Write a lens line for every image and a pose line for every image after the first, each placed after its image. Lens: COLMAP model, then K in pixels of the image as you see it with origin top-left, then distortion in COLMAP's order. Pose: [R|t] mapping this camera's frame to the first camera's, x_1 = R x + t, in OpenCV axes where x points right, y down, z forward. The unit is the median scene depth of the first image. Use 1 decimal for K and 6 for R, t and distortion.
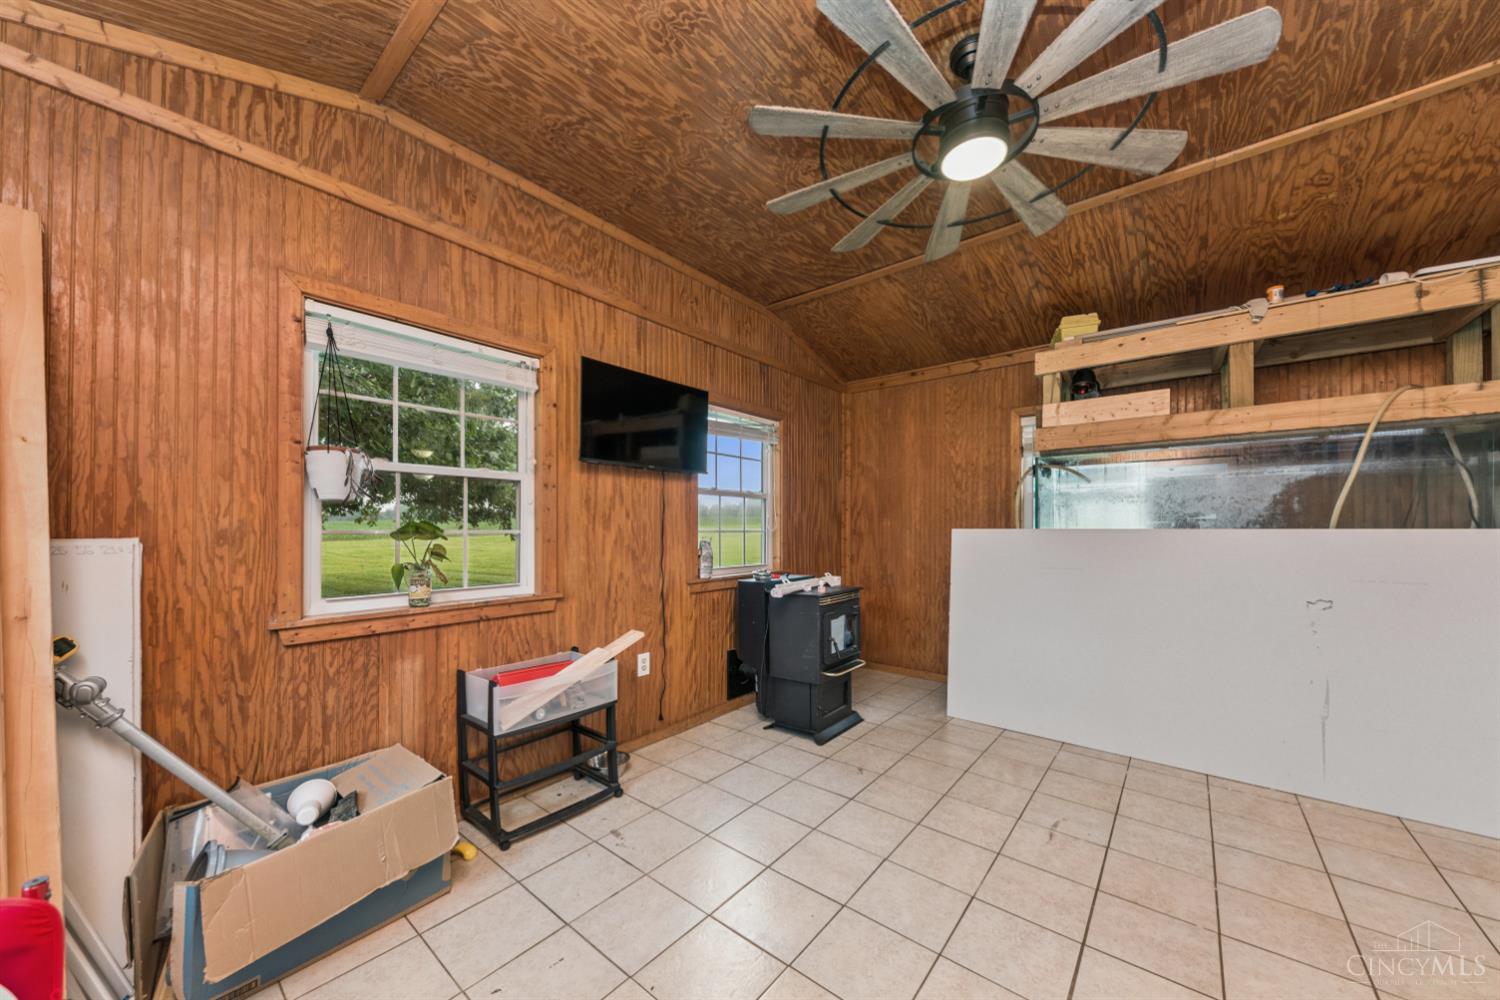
lens RADIAL K [[521.1, 0, 760.5], [0, 521.1, 520.3], [0, 0, 1]] dist [-0.002331, -0.000226]
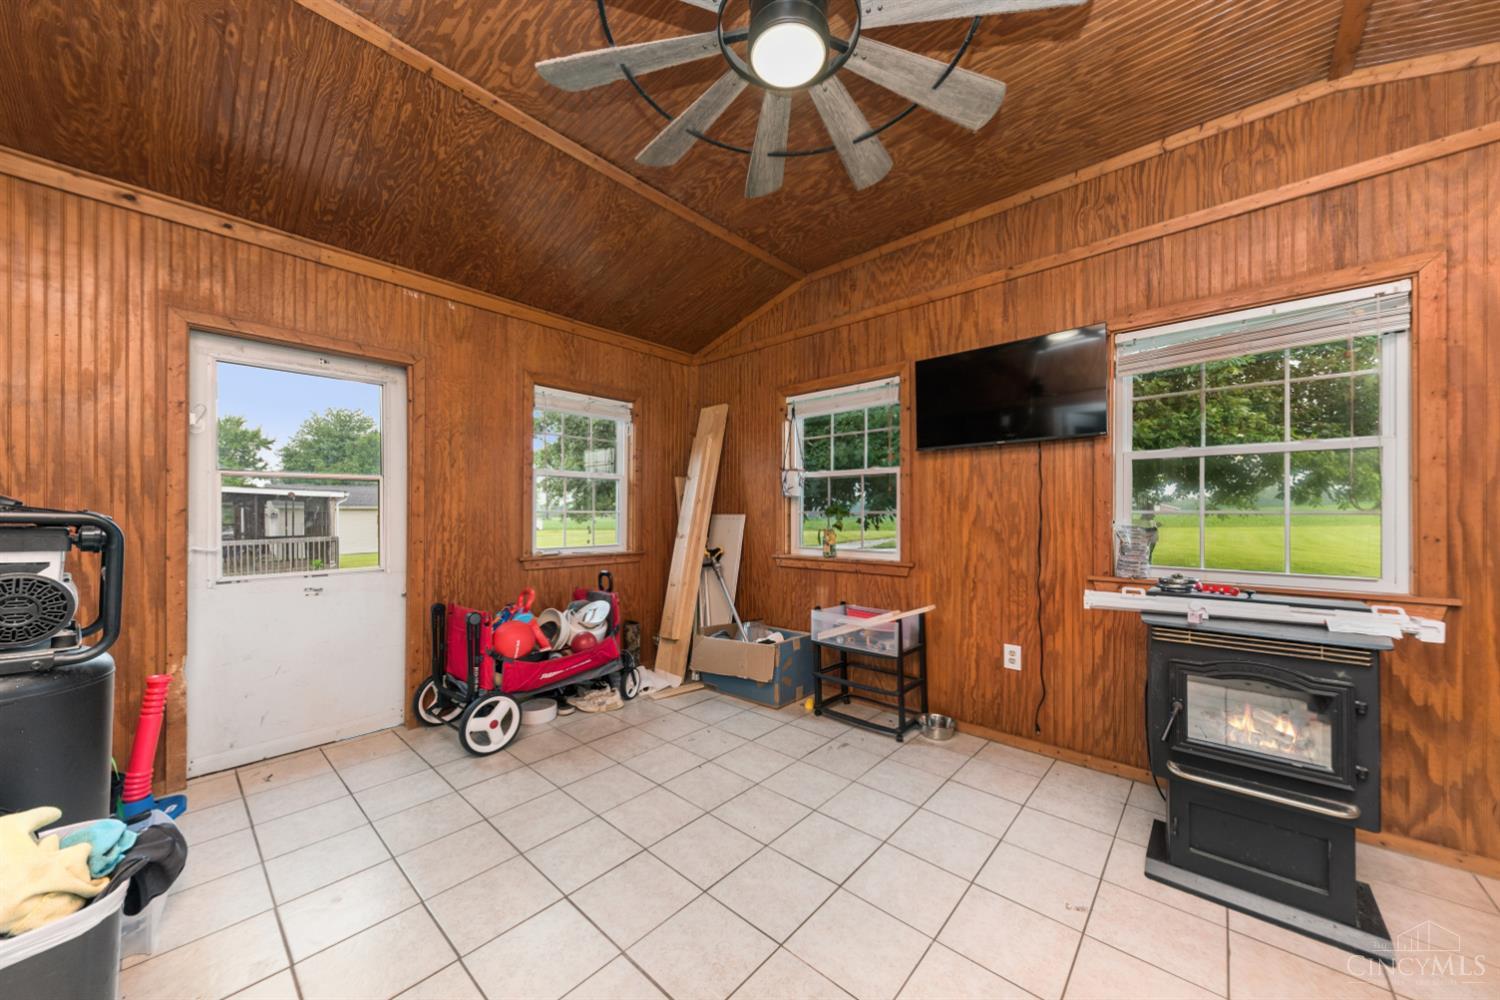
lens RADIAL K [[521.1, 0, 749.5], [0, 521.1, 514.3], [0, 0, 1]] dist [-0.002331, -0.000226]
pose [[-0.049350, -0.008396, -0.998746, 0.785008], [0.007538, 0.999933, -0.008778, 0.032479], [0.998753, -0.007961, -0.049283, 0.641787]]
